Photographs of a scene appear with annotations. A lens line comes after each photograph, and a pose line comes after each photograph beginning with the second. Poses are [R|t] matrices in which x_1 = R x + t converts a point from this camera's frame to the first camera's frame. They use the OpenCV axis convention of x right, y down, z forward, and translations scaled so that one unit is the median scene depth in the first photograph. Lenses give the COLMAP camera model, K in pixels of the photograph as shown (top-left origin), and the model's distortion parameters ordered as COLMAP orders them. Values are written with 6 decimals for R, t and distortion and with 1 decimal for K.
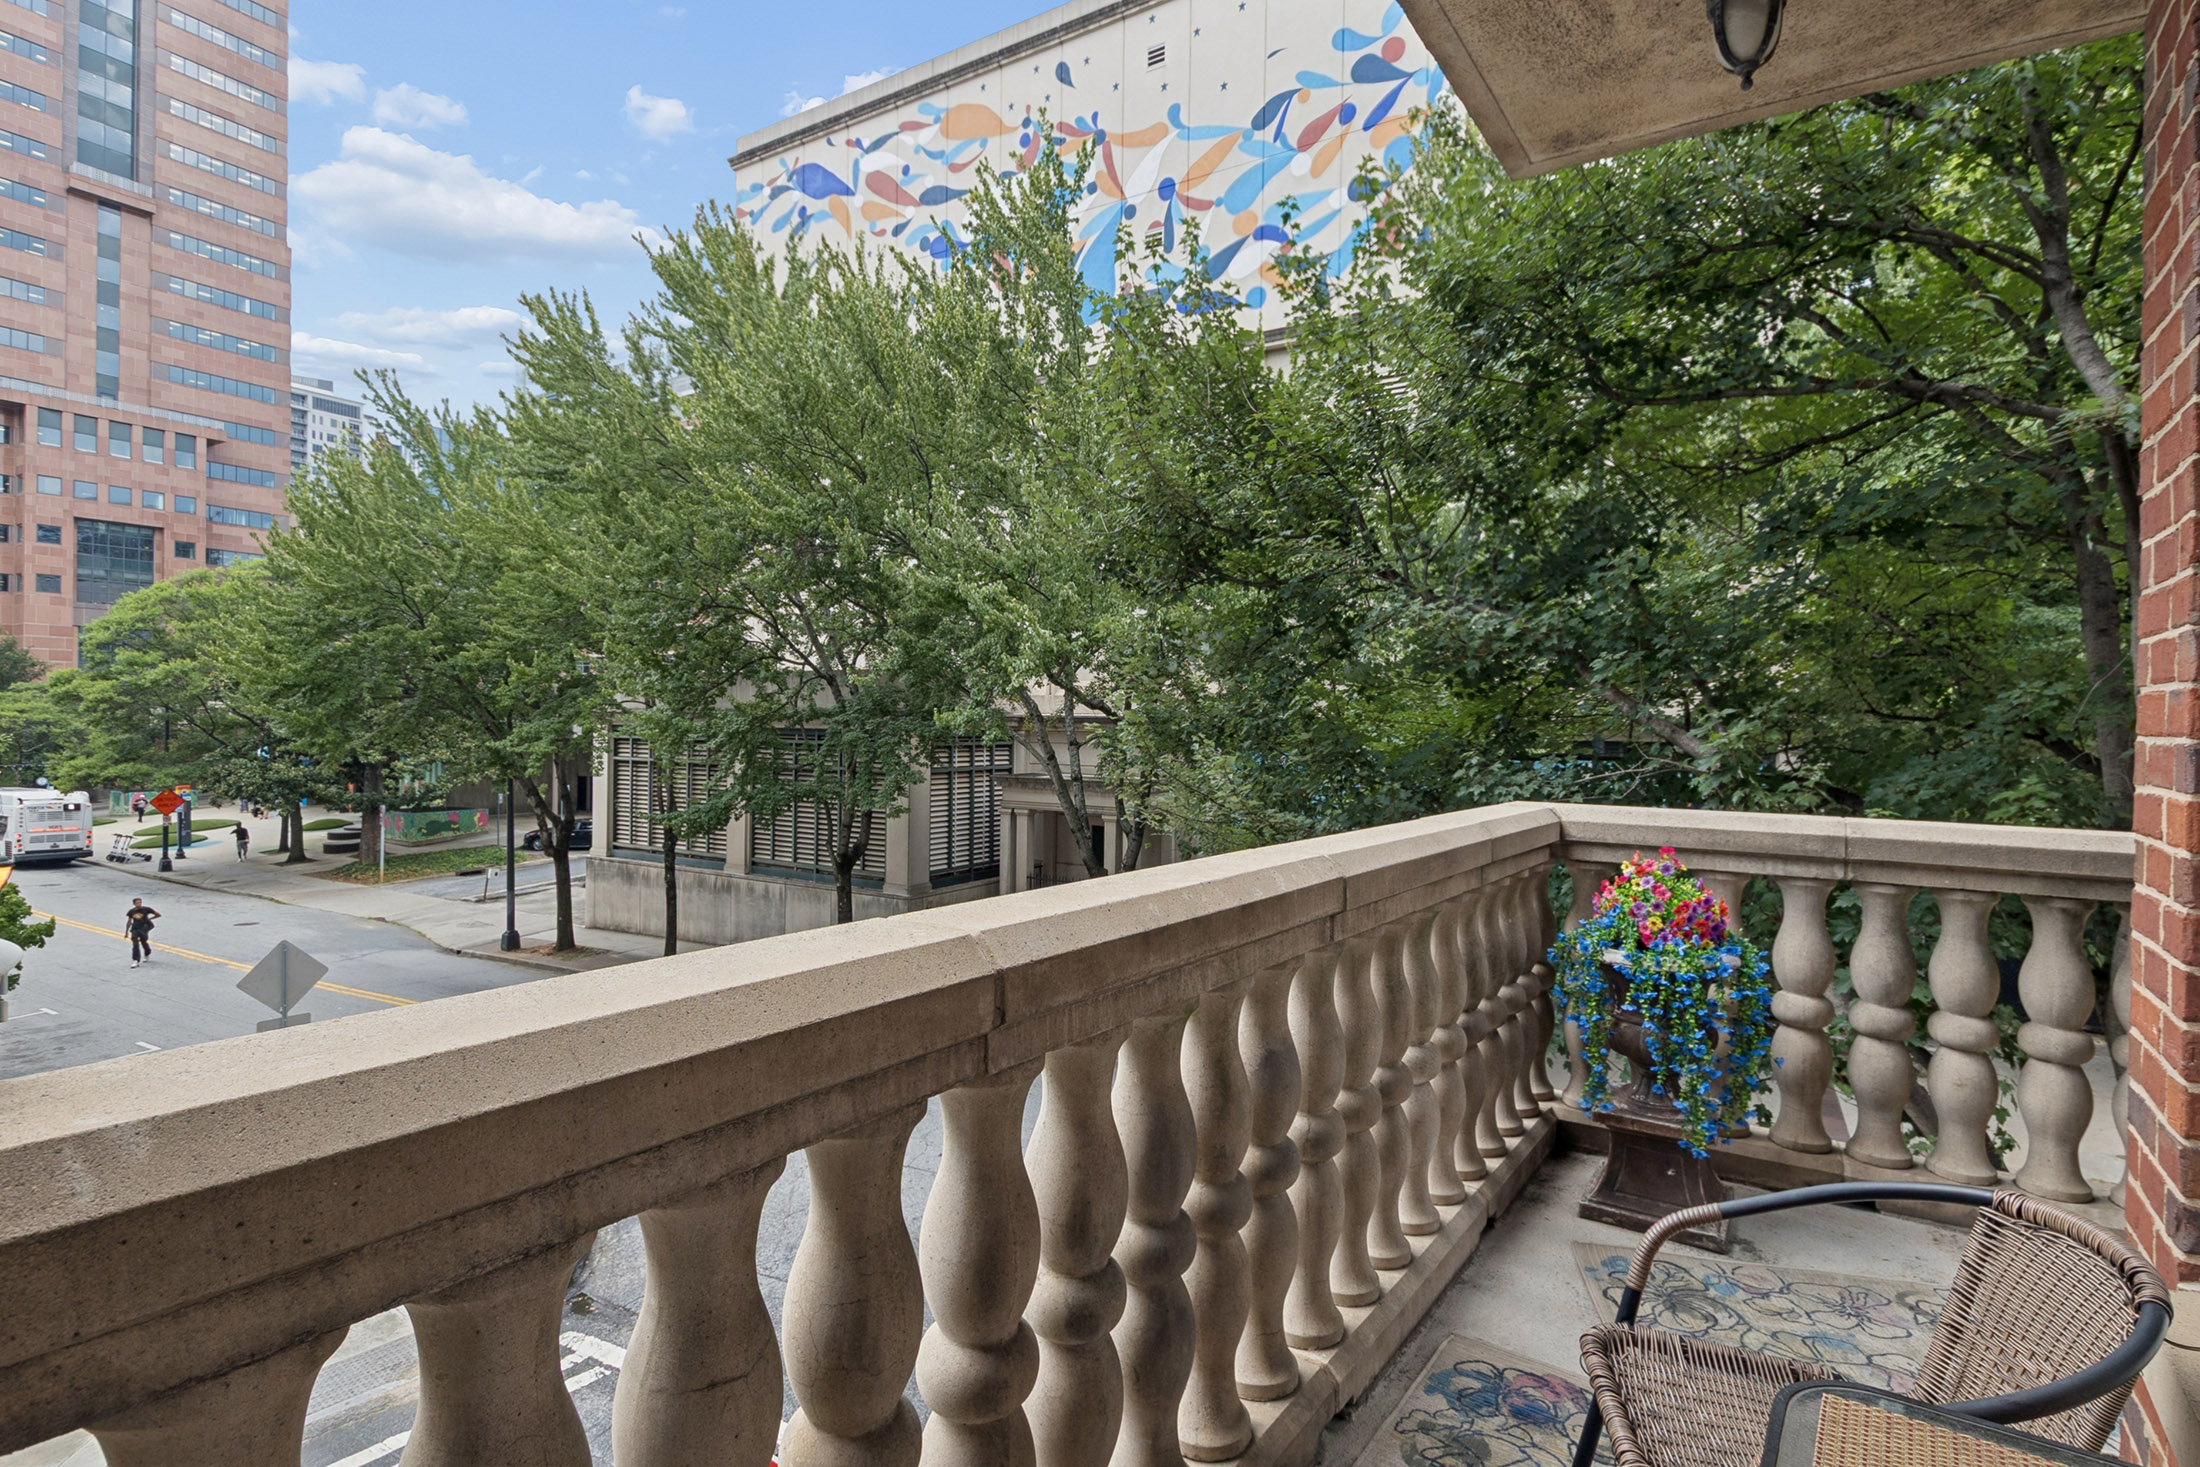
lens RADIAL K [[1044.9, 0, 1089.1], [0, 1044.9, 728.9], [0, 0, 1]] dist [0.016842, -0.007830]
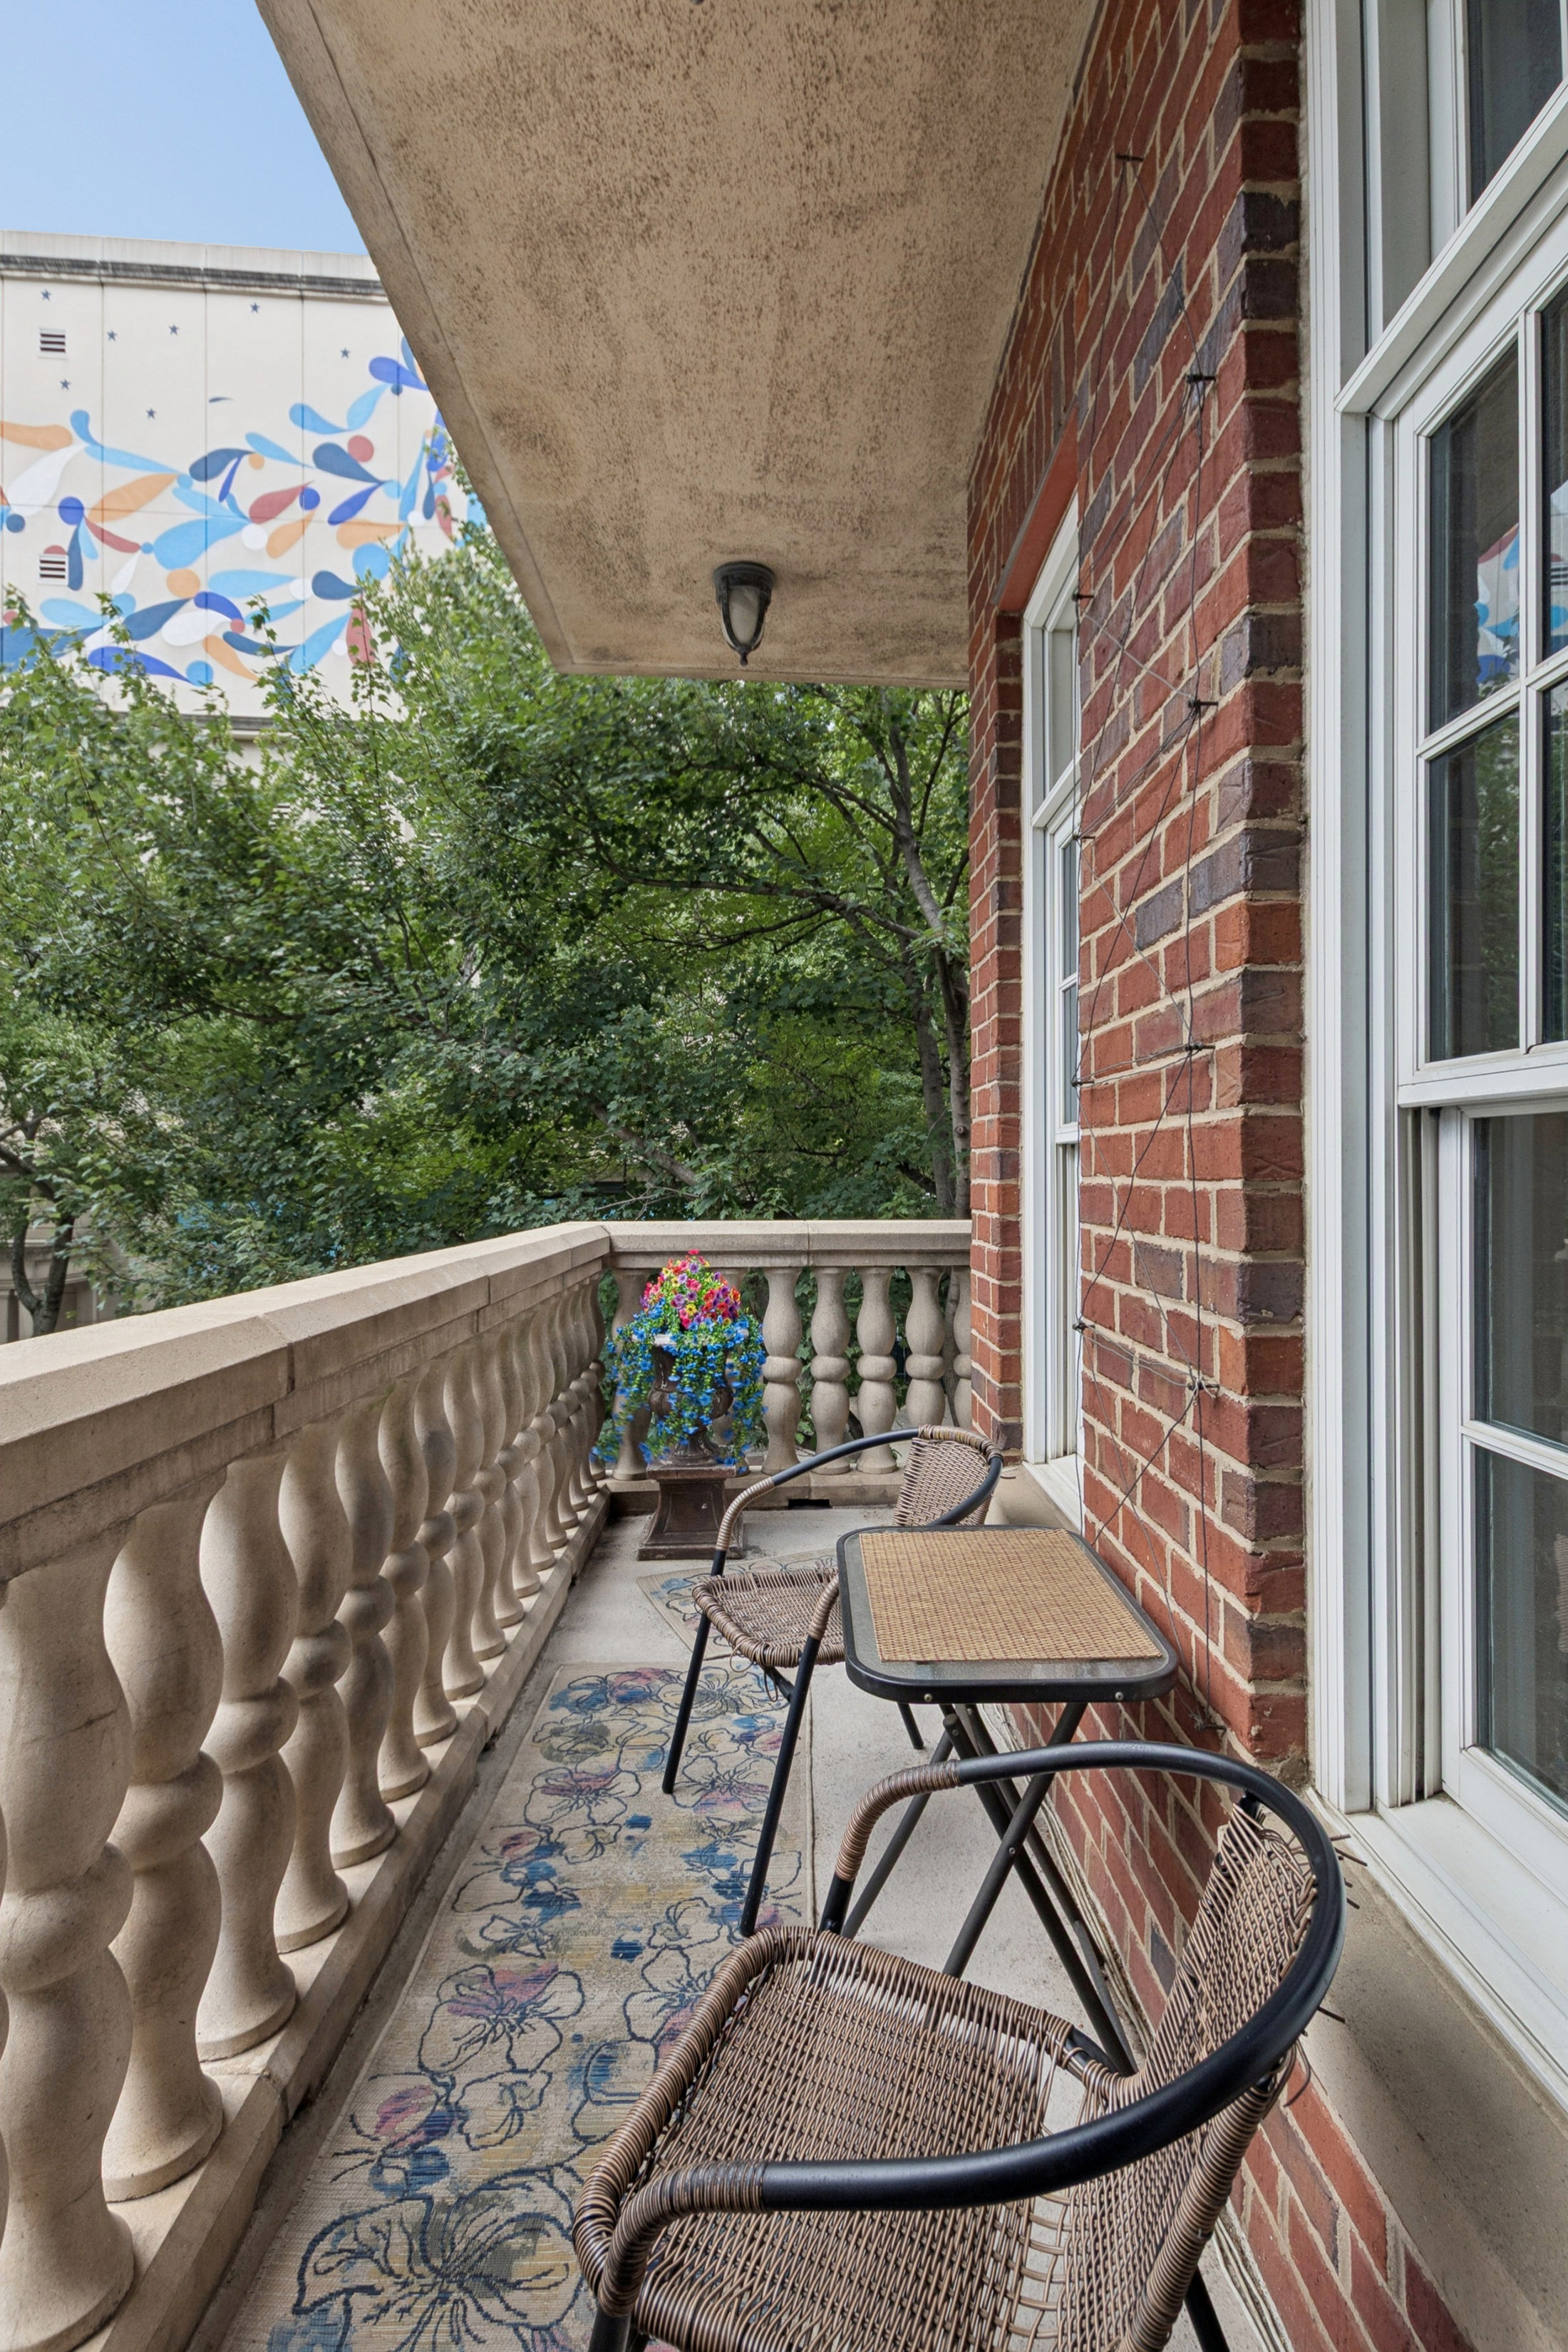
lens RADIAL K [[1117.1, 0, 760.4], [0, 1117.1, 1165.0], [0, 0, 1]] dist [0.016842, -0.007830]
pose [[0.810997, -0.006782, 0.585011, -0.157685], [0.013250, 0.999889, -0.006776, 0.021394], [-0.584901, 0.013247, 0.810997, -0.118988]]
